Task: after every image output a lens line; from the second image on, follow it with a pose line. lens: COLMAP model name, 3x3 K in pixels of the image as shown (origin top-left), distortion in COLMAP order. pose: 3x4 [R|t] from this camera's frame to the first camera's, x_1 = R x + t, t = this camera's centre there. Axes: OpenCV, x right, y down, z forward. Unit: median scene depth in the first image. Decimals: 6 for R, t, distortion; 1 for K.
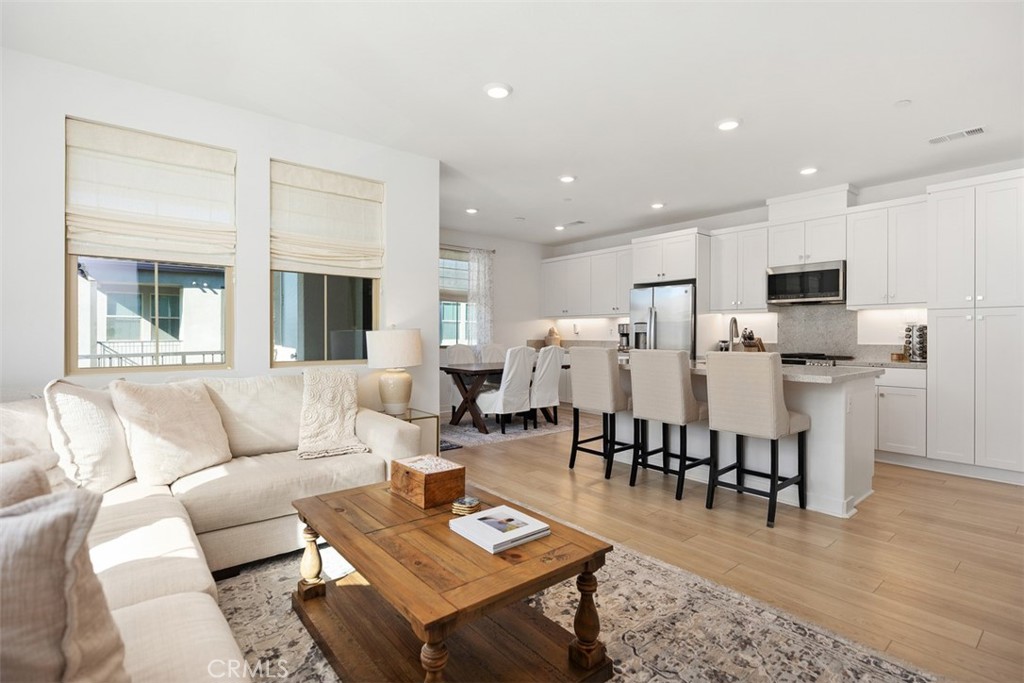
lens RADIAL K [[485.9, 0, 515.1], [0, 485.9, 336.1], [0, 0, 1]] dist [0.004653, 0.000431]
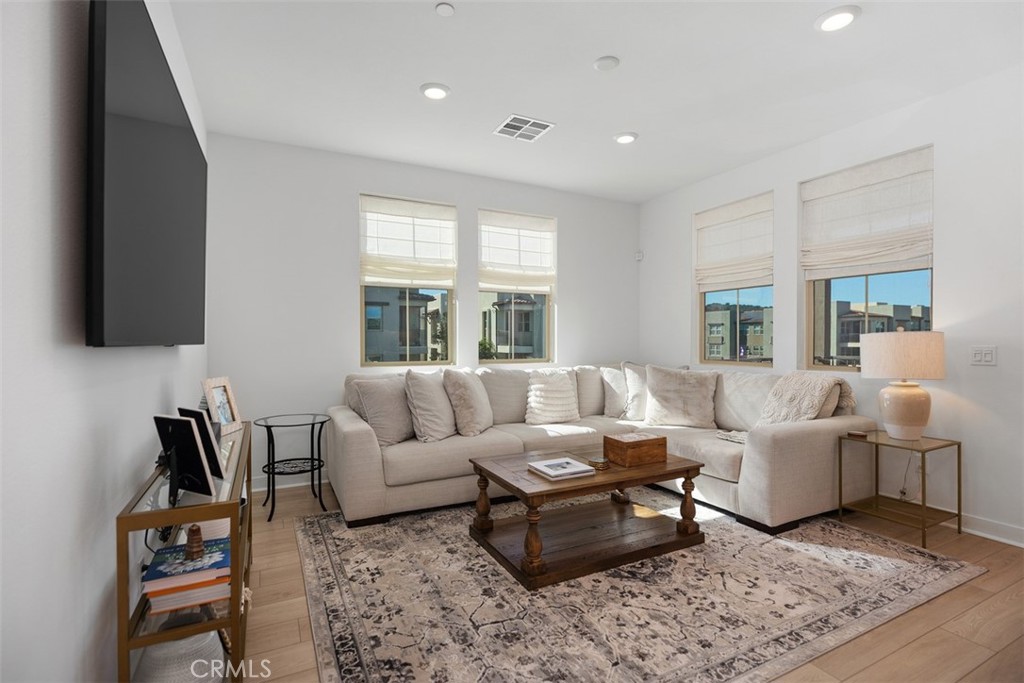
lens RADIAL K [[485.9, 0, 516.5], [0, 485.9, 341.5], [0, 0, 1]] dist [0.004653, 0.000431]
pose [[-0.210941, -0.001329, -0.977498, 1.170426], [-0.004399, 0.999990, -0.000410, 0.007359], [0.977489, 0.004214, -0.210945, 0.959323]]
